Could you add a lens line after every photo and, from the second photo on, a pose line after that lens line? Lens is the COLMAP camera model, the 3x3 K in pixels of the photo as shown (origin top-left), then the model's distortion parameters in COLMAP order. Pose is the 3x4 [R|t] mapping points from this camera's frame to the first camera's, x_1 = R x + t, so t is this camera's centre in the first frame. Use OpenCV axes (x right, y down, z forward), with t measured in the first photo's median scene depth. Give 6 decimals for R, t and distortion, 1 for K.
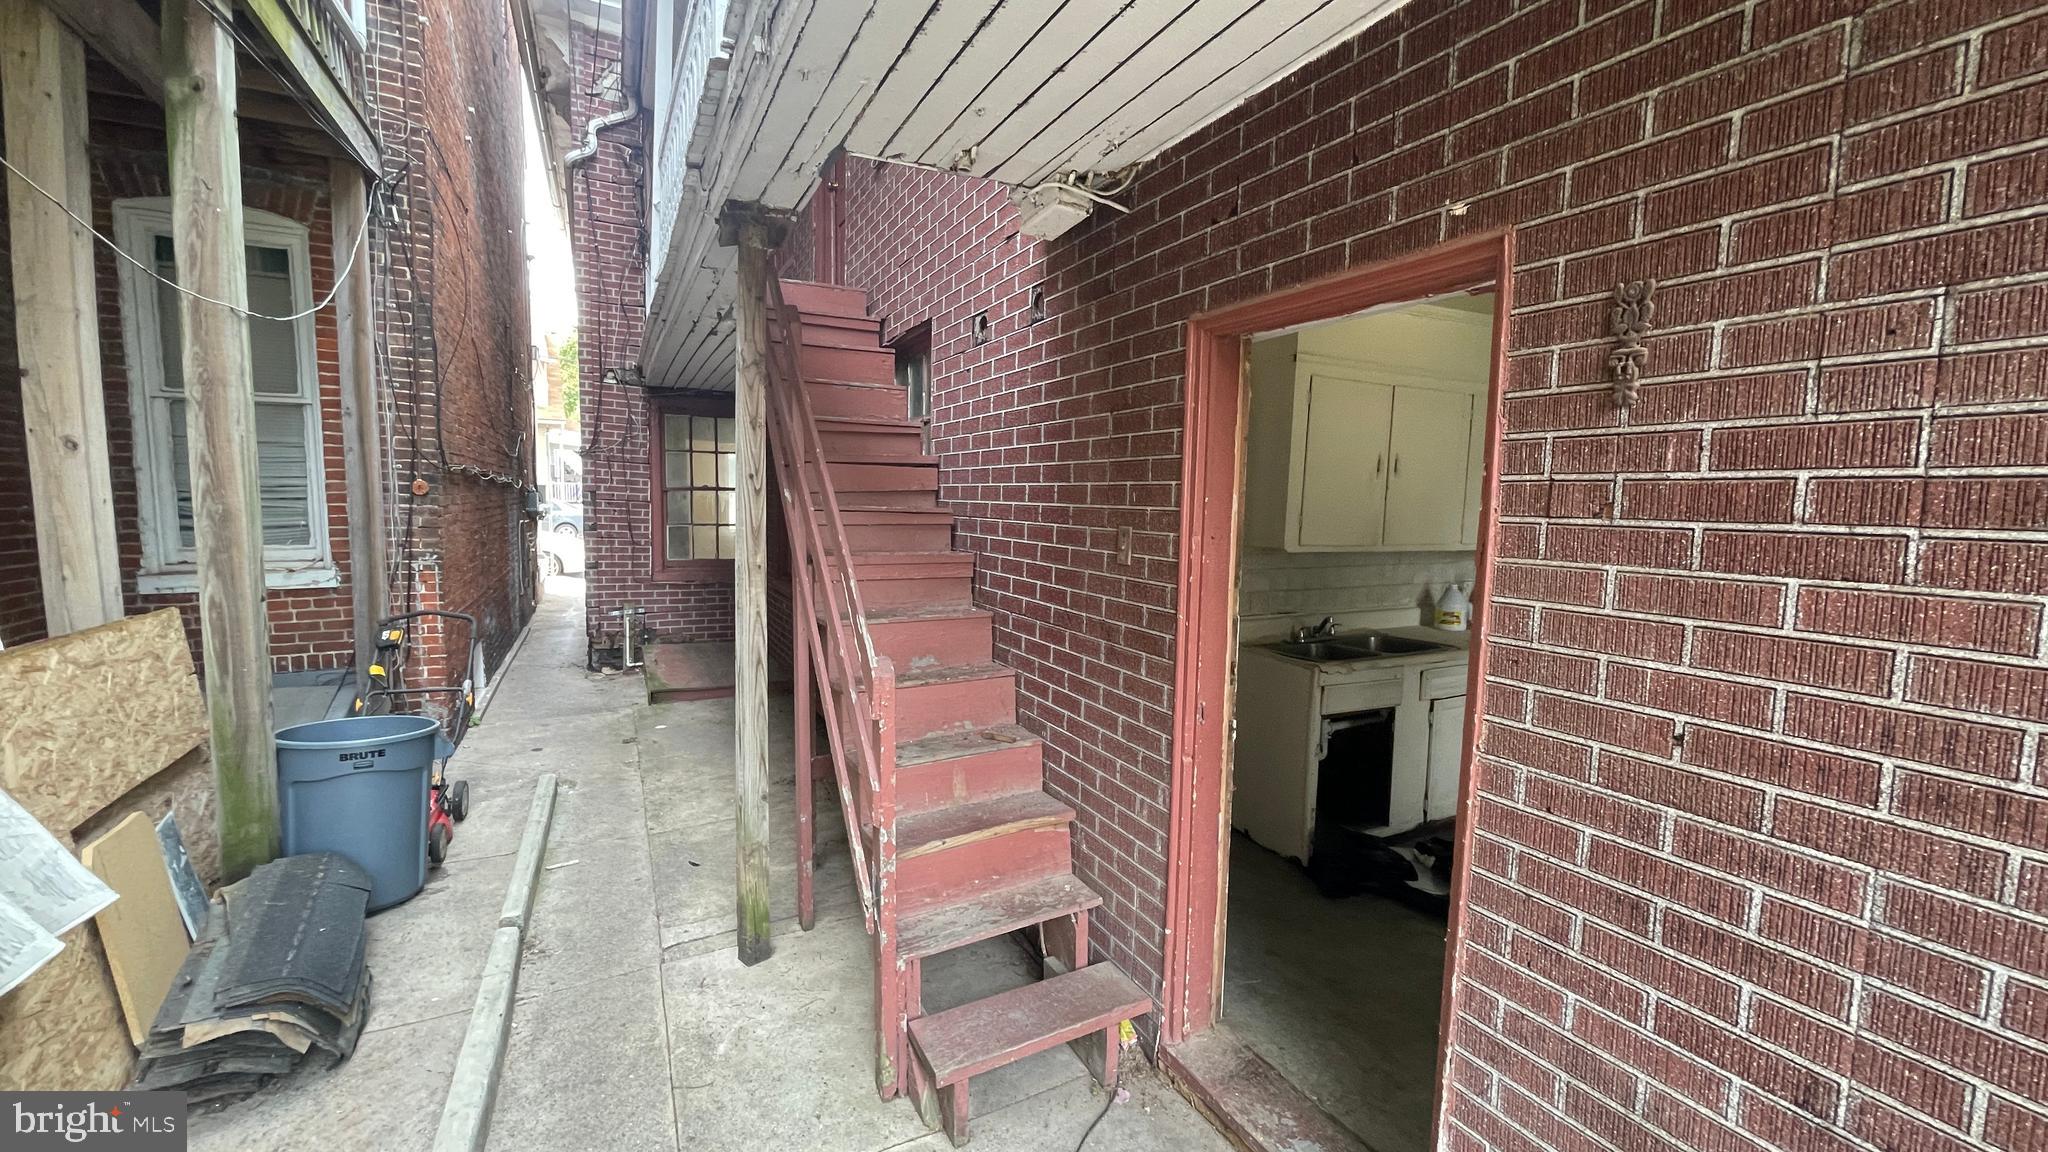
lens RADIAL K [[819.4, 0, 1017.6], [0, 819.4, 570.8], [0, 0, 1]] dist [-0.000951, -0.000192]
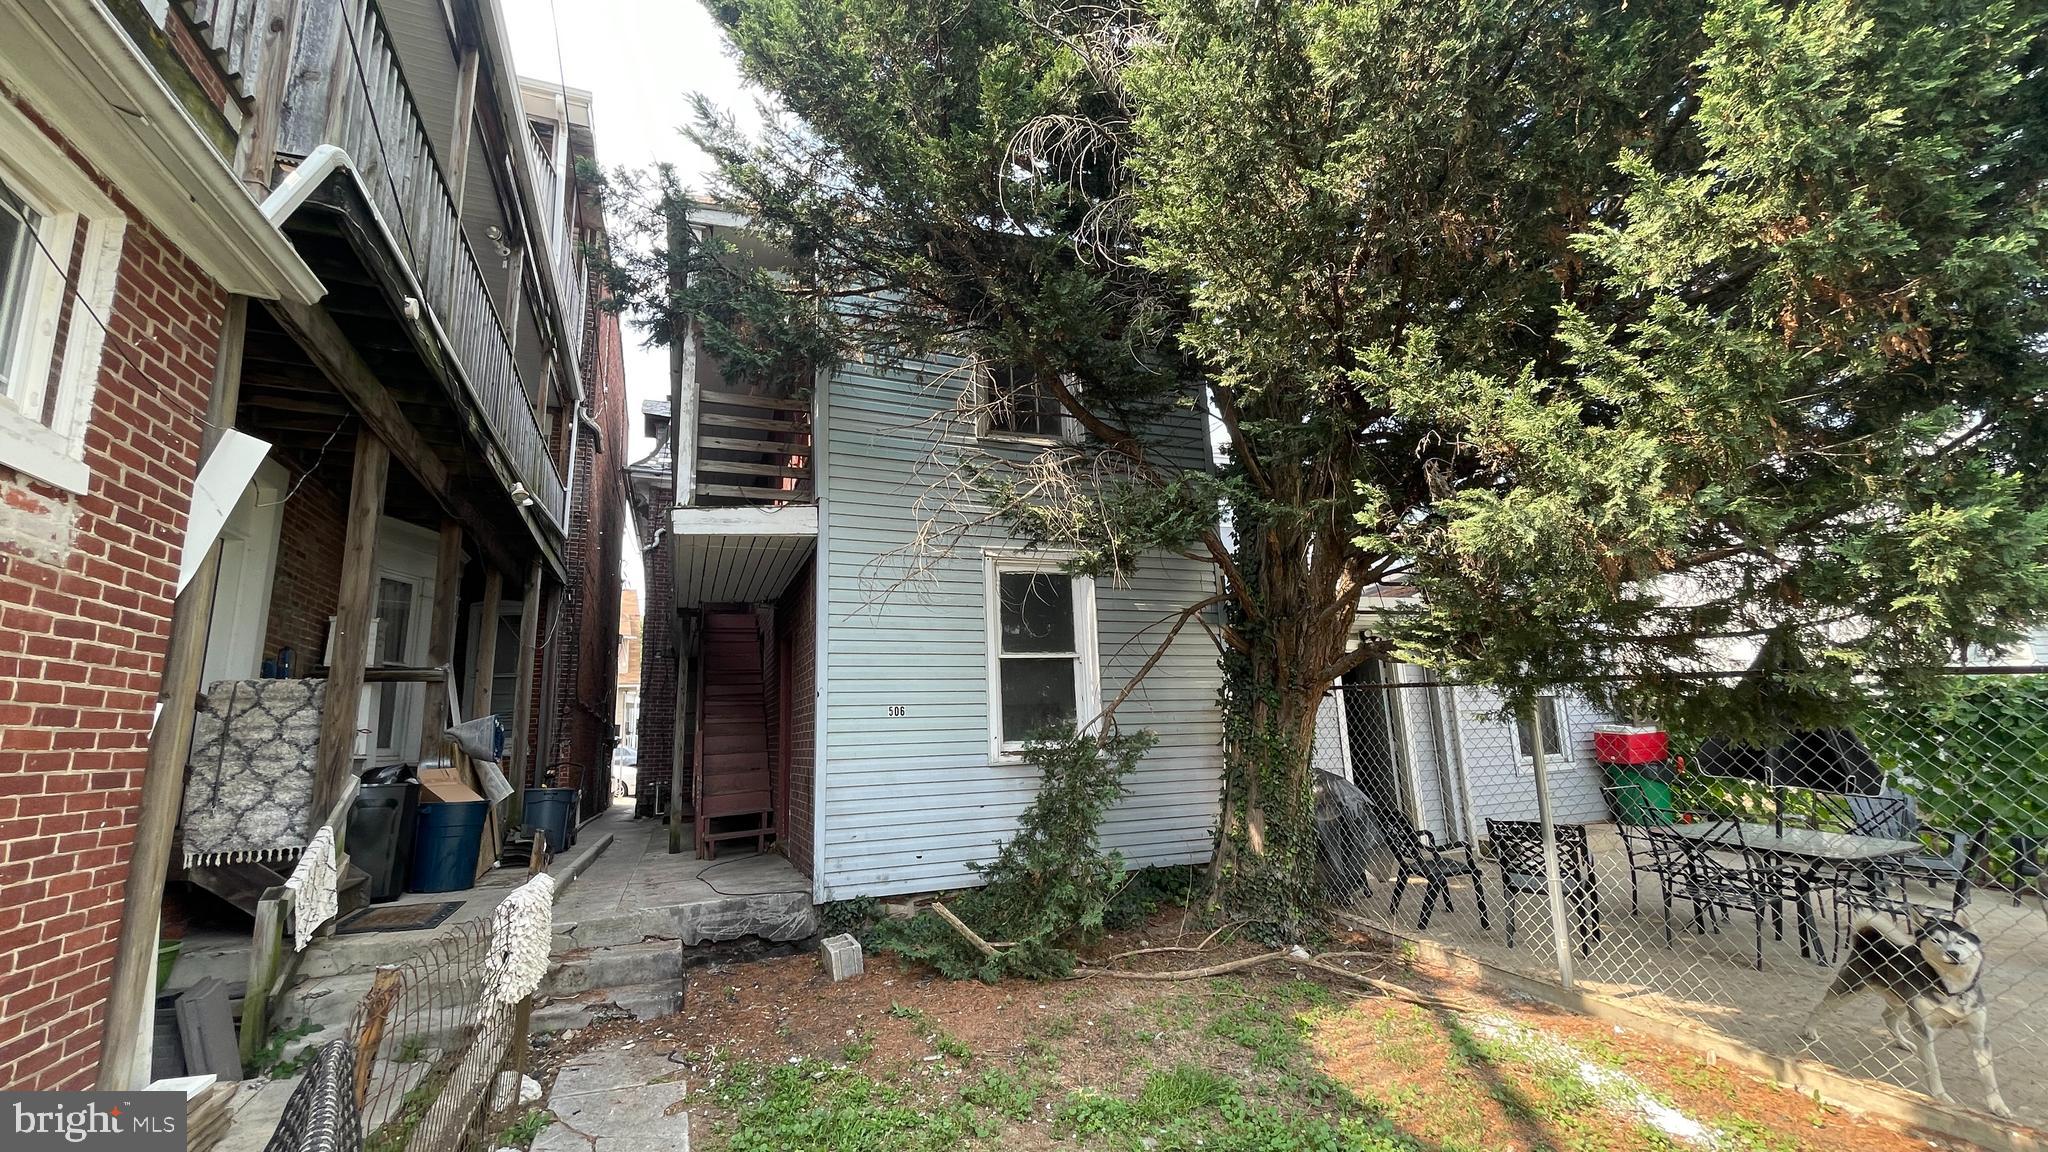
lens RADIAL K [[819.4, 0, 1026.9], [0, 819.4, 587.0], [0, 0, 1]] dist [-0.000951, -0.000192]
pose [[0.995960, -0.068358, -0.058226, 0.420682], [0.049513, 0.959020, -0.278977, 0.161266], [0.074911, 0.274967, 0.958531, -0.708701]]
